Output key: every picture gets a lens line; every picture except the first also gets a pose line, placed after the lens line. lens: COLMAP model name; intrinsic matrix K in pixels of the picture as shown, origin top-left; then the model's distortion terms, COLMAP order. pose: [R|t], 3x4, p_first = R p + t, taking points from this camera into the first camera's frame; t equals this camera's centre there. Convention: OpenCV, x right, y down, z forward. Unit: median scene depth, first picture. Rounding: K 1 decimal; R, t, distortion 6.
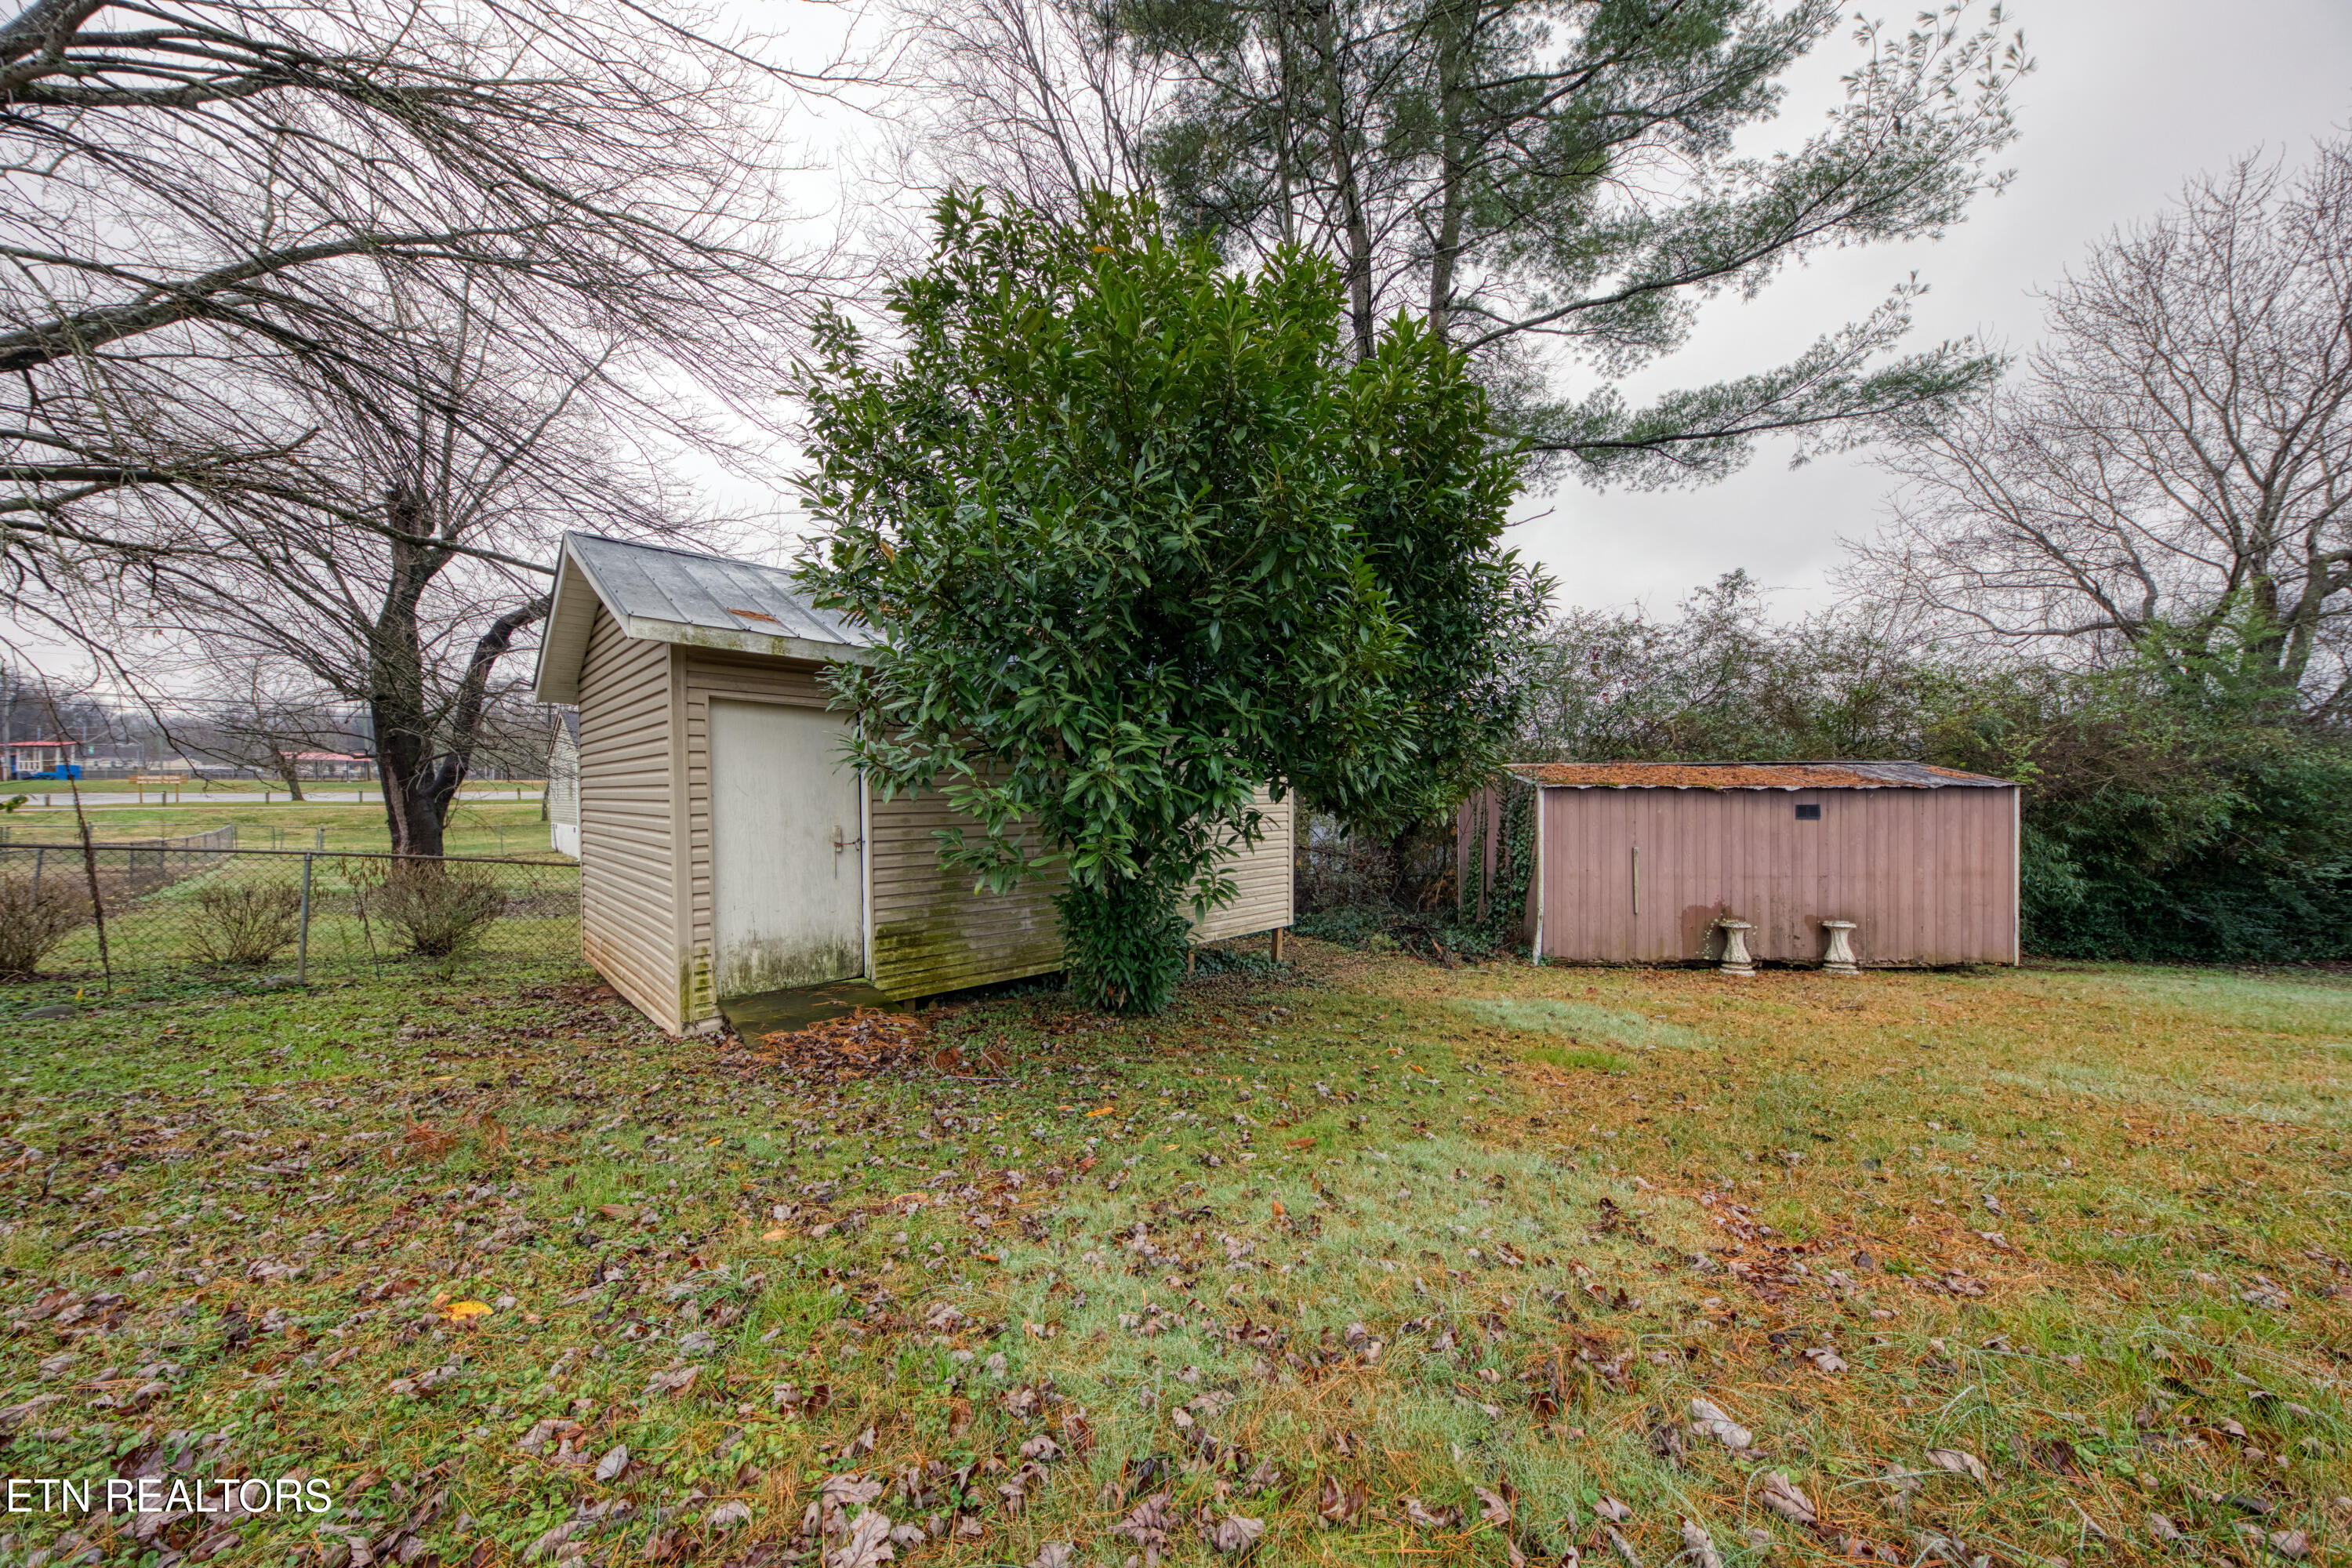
lens RADIAL K [[824.4, 0, 1176.8], [0, 824.4, 790.1], [0, 0, 1]] dist [0.002201, 0.000073]
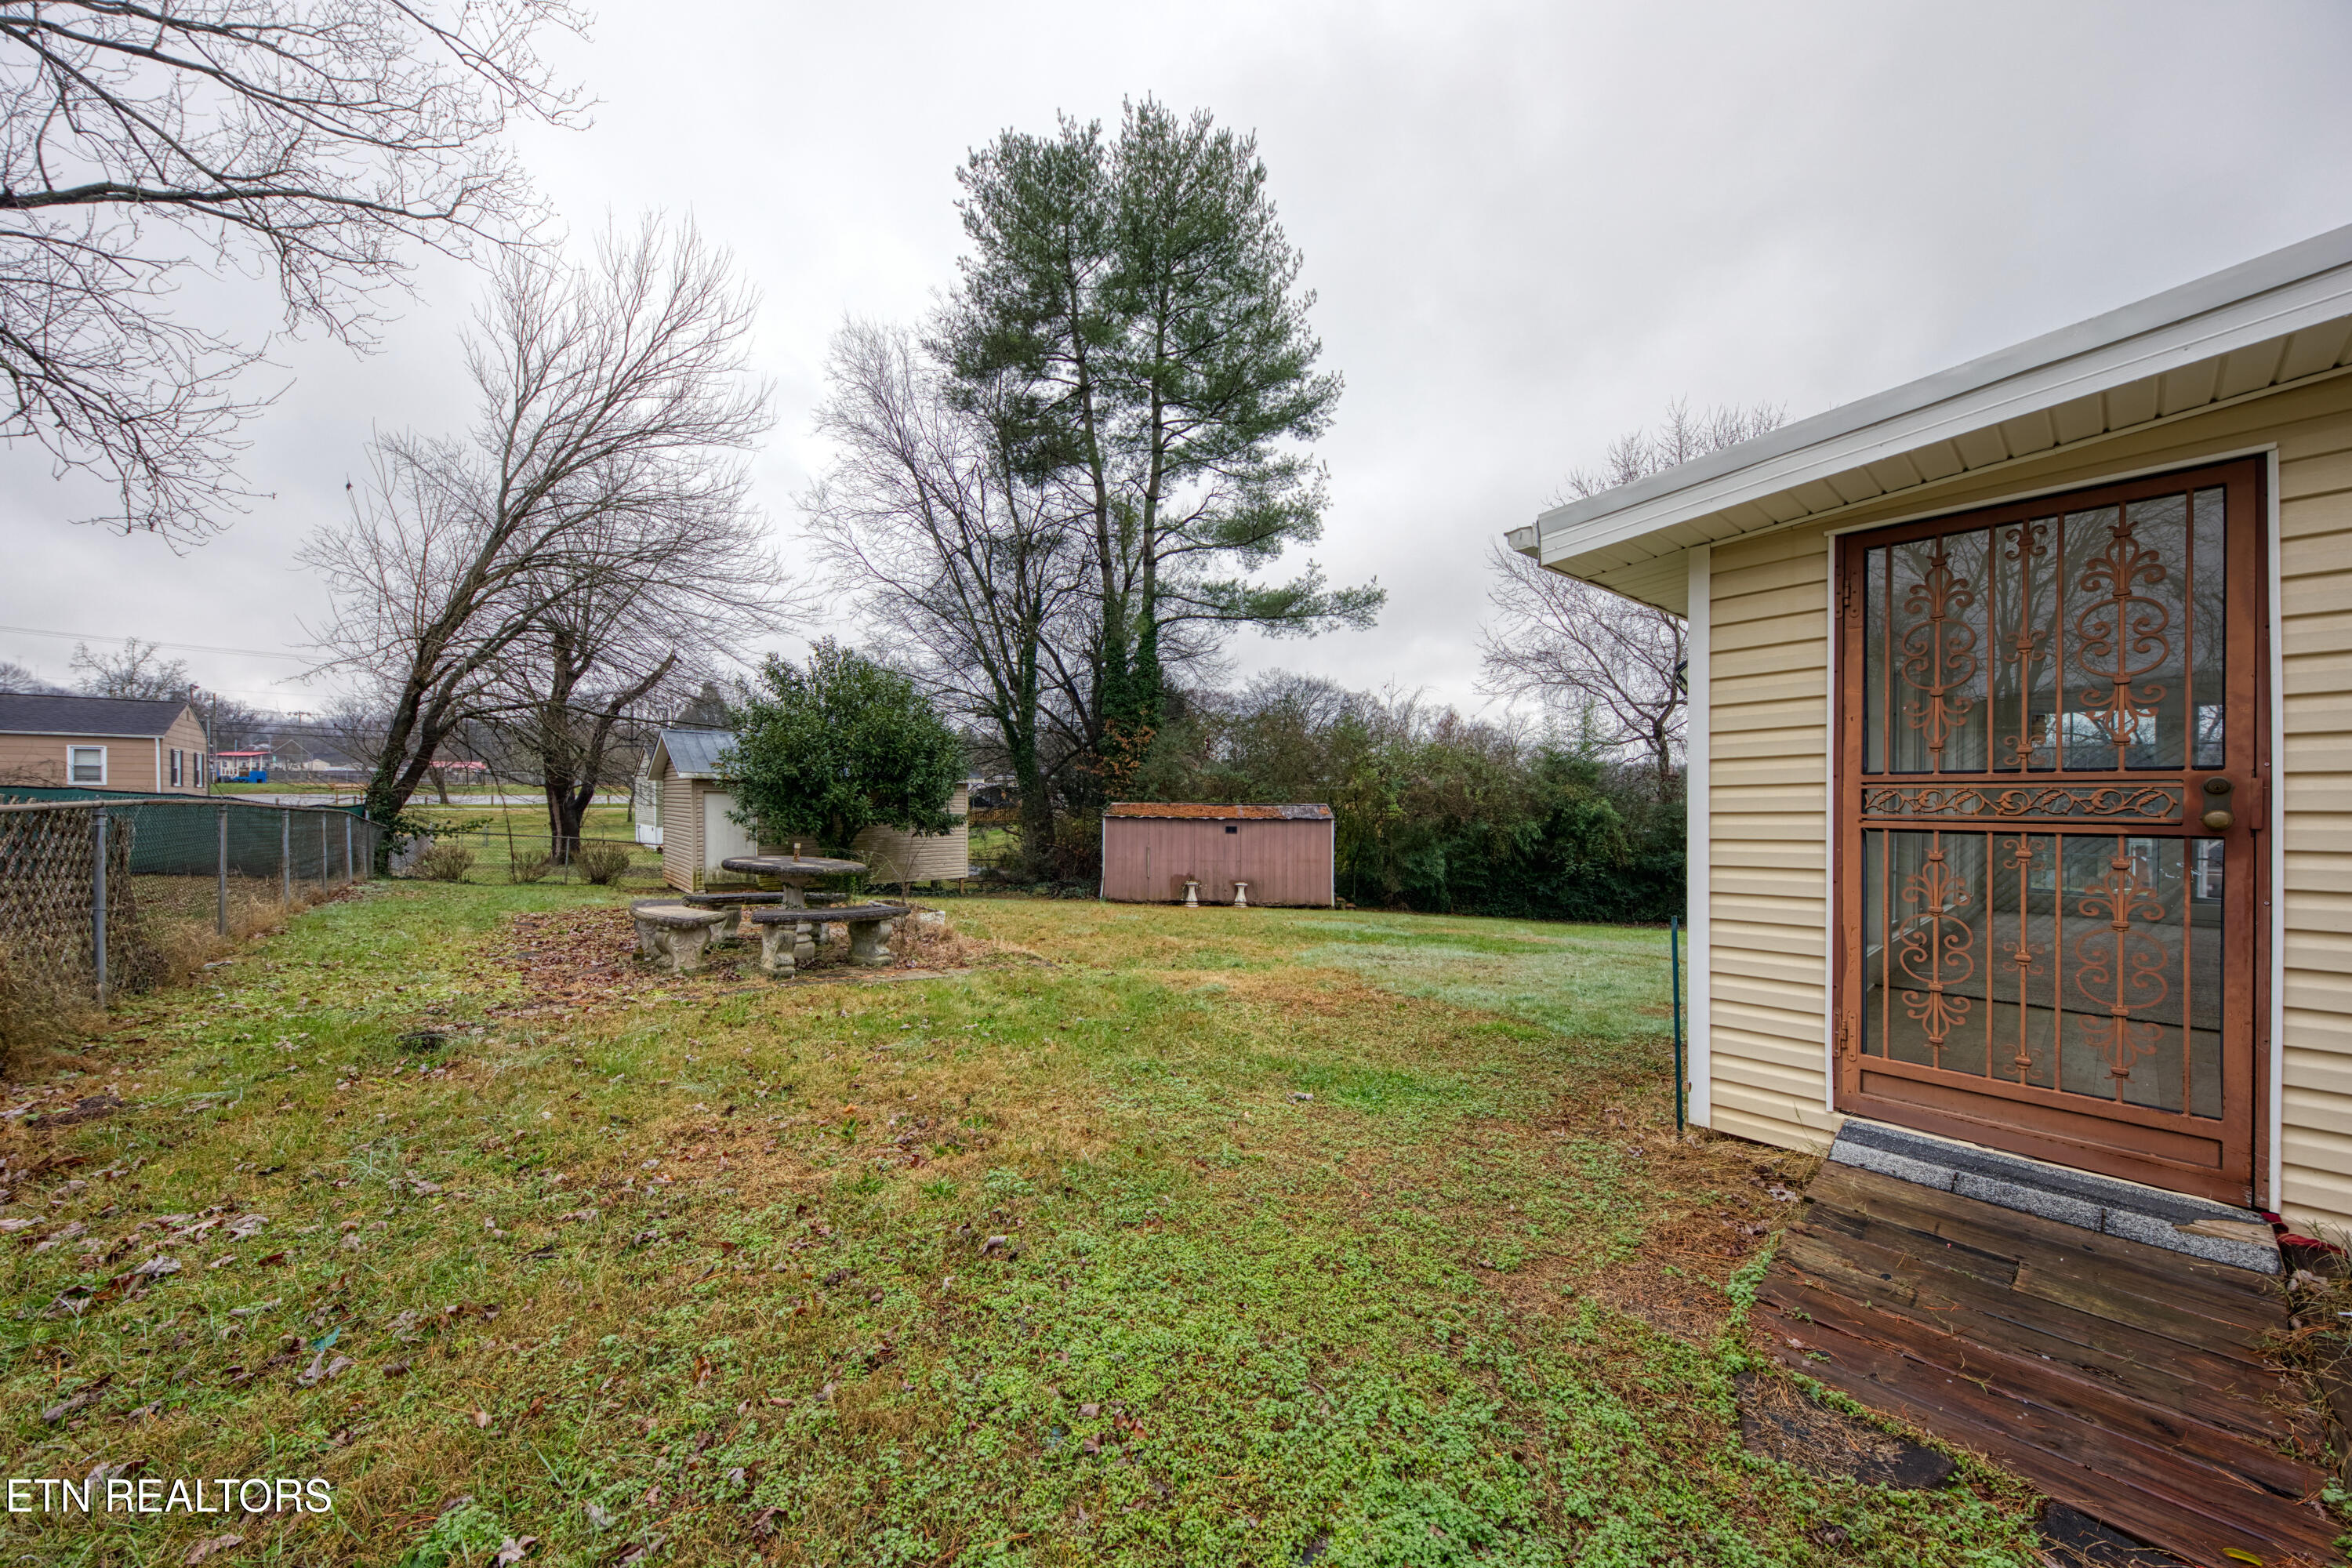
lens RADIAL K [[824.6, 0, 1177.9], [0, 824.6, 791.6], [0, 0, 1]] dist [-0.001104, -0.000077]
pose [[0.998106, 0.010674, -0.060591, 0.753564], [-0.010960, 0.999930, -0.004396, -0.058716], [0.060540, 0.005052, 0.998153, -1.072643]]
